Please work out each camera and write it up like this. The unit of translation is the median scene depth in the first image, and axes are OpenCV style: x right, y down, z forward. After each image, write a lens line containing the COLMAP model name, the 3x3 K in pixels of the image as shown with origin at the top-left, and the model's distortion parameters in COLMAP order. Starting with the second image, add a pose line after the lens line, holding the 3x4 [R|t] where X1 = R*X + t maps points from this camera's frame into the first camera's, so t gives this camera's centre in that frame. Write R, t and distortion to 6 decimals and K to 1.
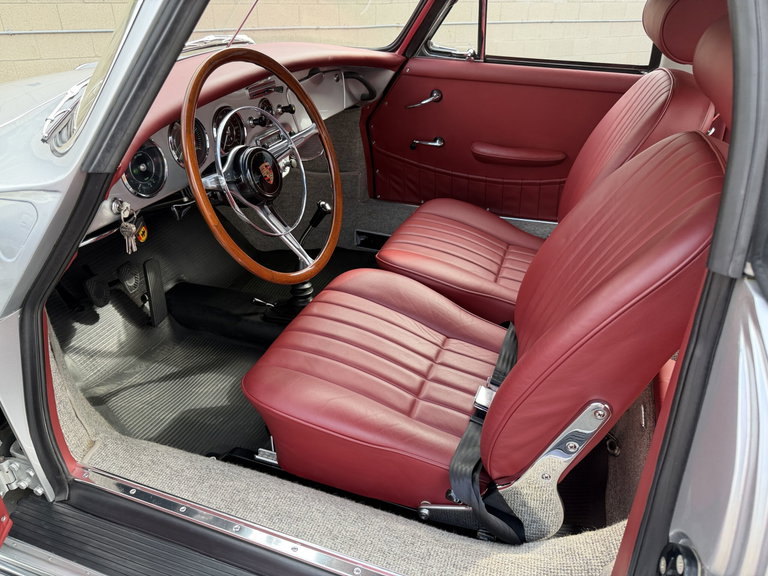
lens RADIAL K [[551.2, 0, 390.7], [0, 551.2, 293.0], [0, 0, 1]] dist [0.055990, -0.080759]
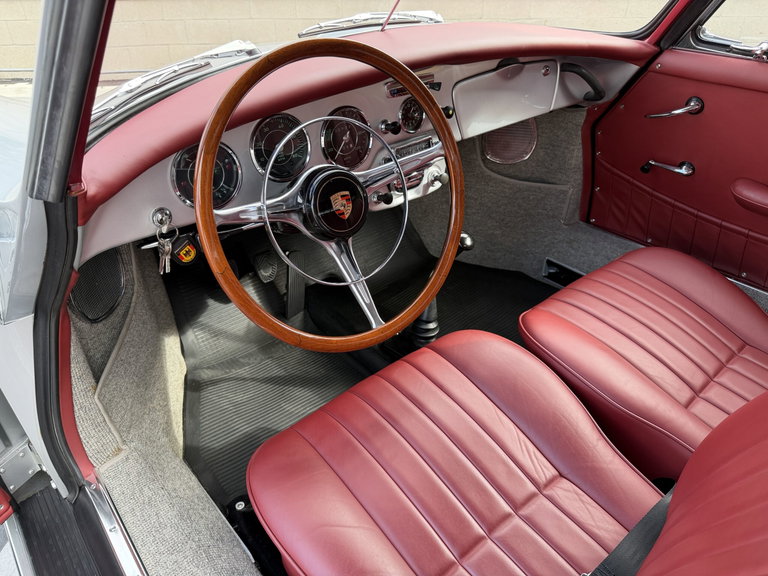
lens RADIAL K [[551.2, 0, 381.4], [0, 551.2, 287.4], [0, 0, 1]] dist [0.055990, -0.080759]
pose [[0.859340, 0.253376, -0.444225, 0.130074], [-0.231803, 0.967263, 0.103289, -0.132225], [0.455854, 0.014212, 0.889941, 0.230762]]
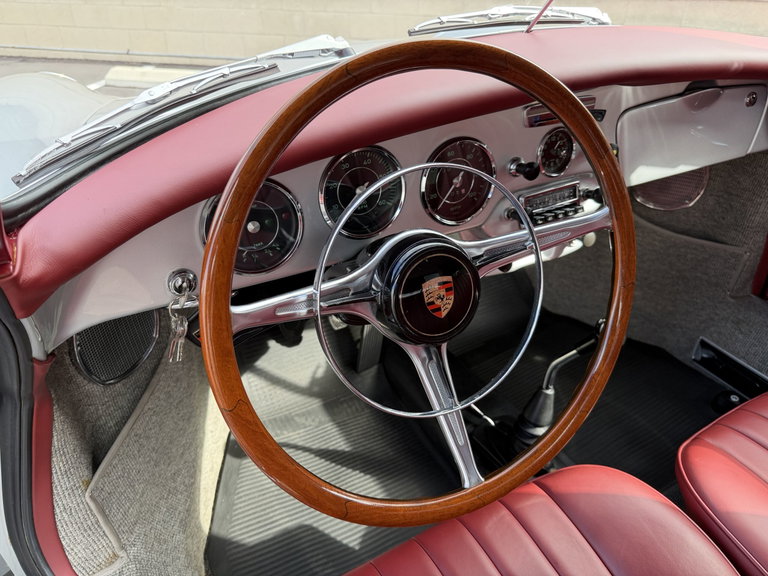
lens RADIAL K [[551.2, 0, 382.5], [0, 551.2, 285.9], [0, 0, 1]] dist [0.055990, -0.080759]
pose [[0.740118, 0.351105, -0.573542, 0.012503], [-0.327379, 0.933109, 0.148761, -0.189411], [0.587408, 0.077665, 0.805556, 0.383690]]
